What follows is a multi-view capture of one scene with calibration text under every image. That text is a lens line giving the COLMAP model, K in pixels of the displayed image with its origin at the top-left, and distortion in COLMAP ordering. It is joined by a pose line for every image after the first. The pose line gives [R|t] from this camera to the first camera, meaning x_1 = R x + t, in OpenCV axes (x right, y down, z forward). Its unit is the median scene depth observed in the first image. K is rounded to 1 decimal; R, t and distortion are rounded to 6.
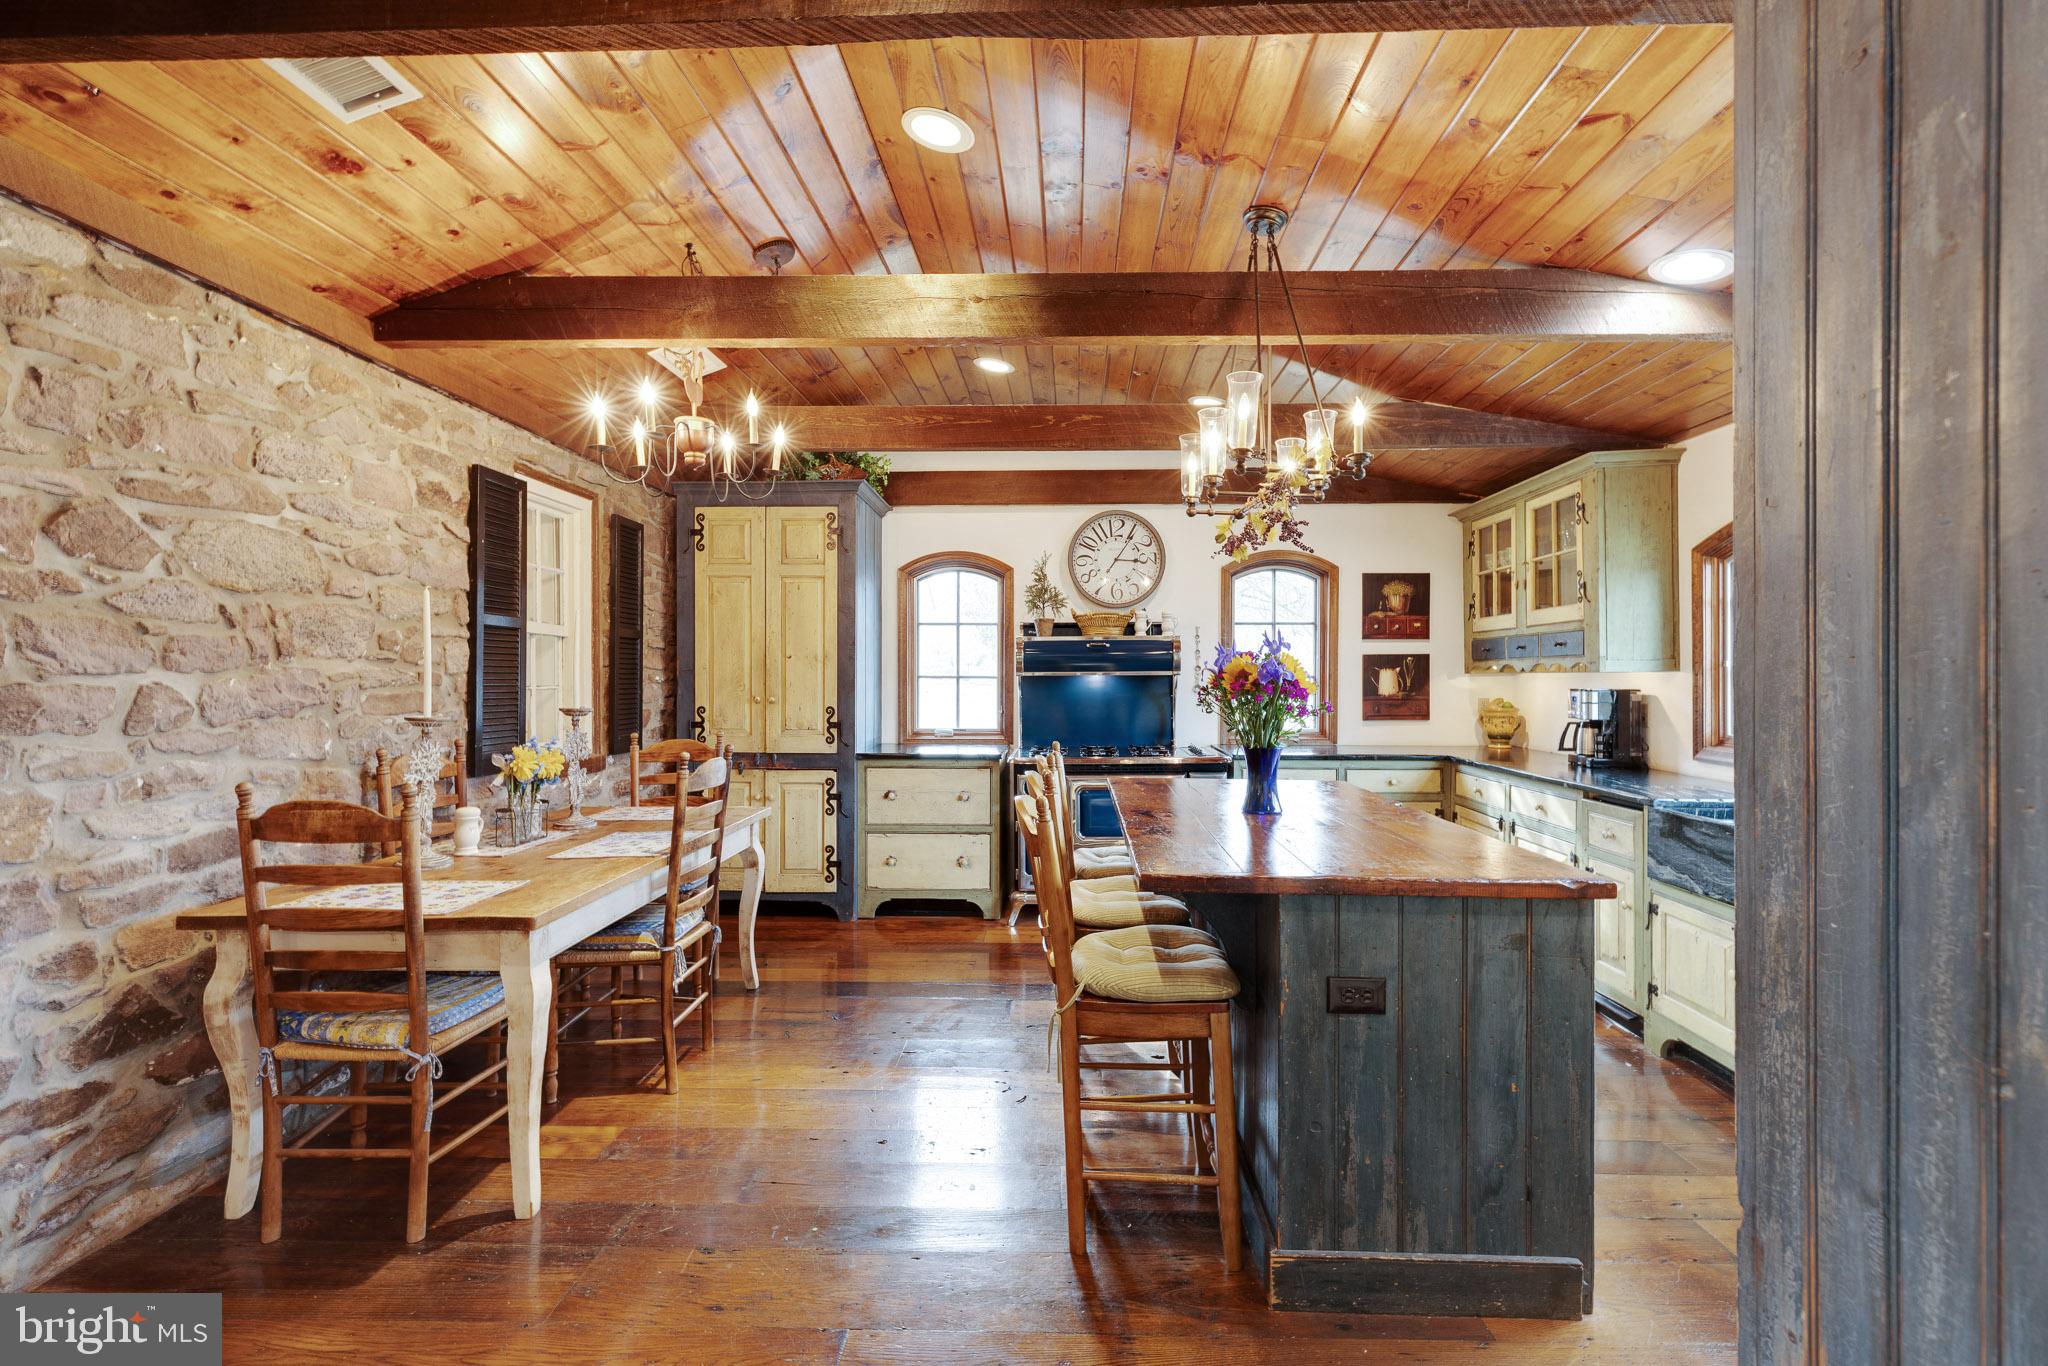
lens RADIAL K [[909.4, 0, 1032.2], [0, 909.4, 678.8], [0, 0, 1]] dist [0.003718, 0.000447]
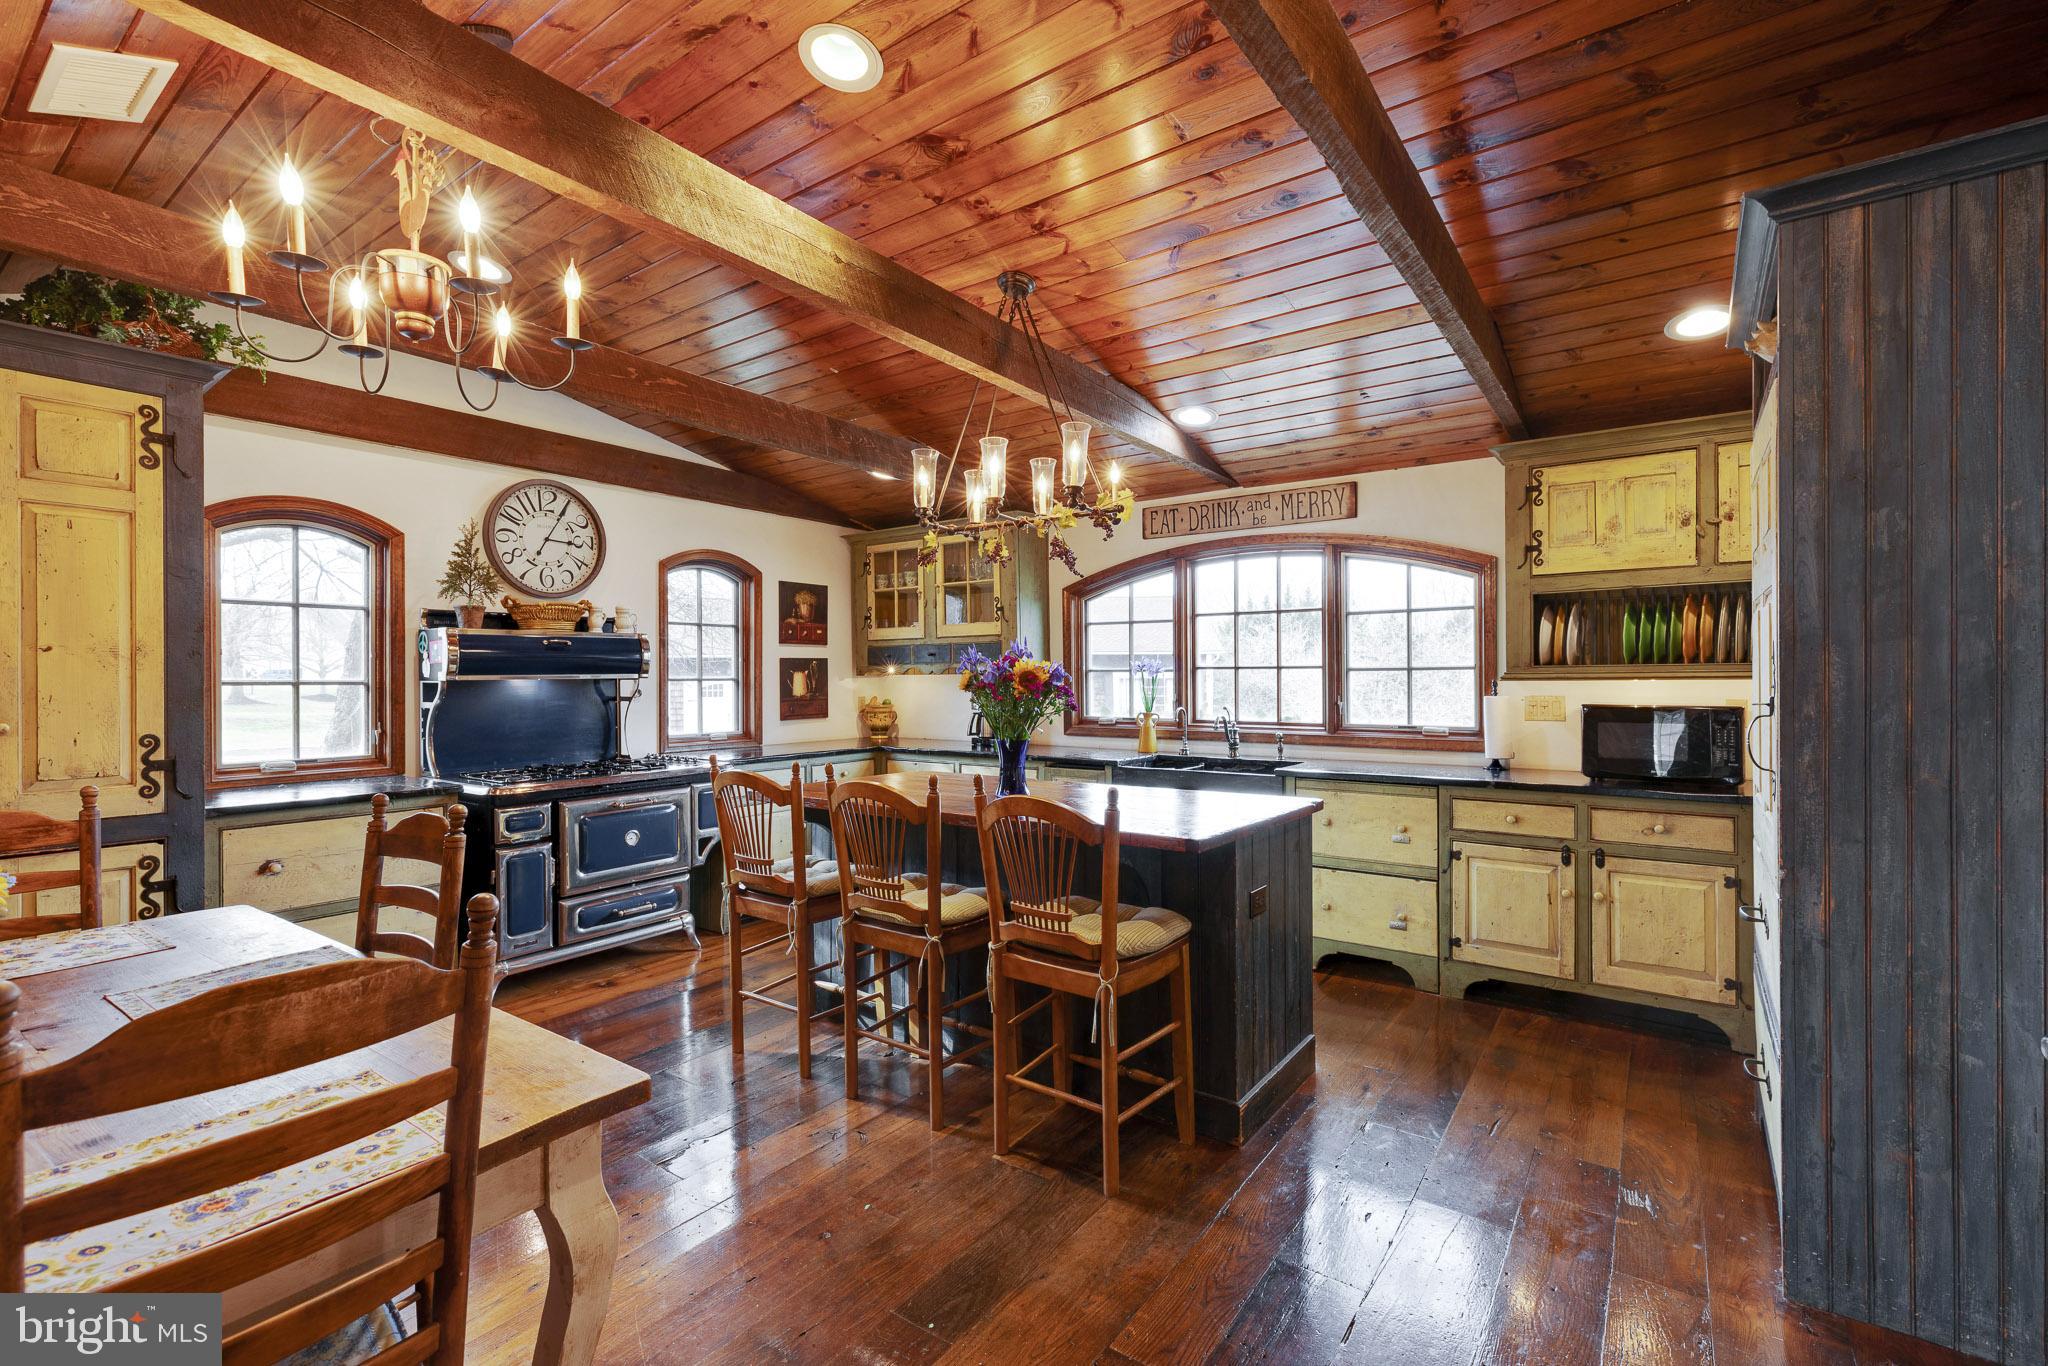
lens RADIAL K [[909.4, 0, 1029.6], [0, 909.4, 676.1], [0, 0, 1]] dist [0.003718, 0.000447]
pose [[0.552603, -0.002878, 0.833440, -0.558330], [0.007529, 0.999970, -0.001539, -0.003251], [-0.833411, 0.007125, 0.552608, 0.278015]]
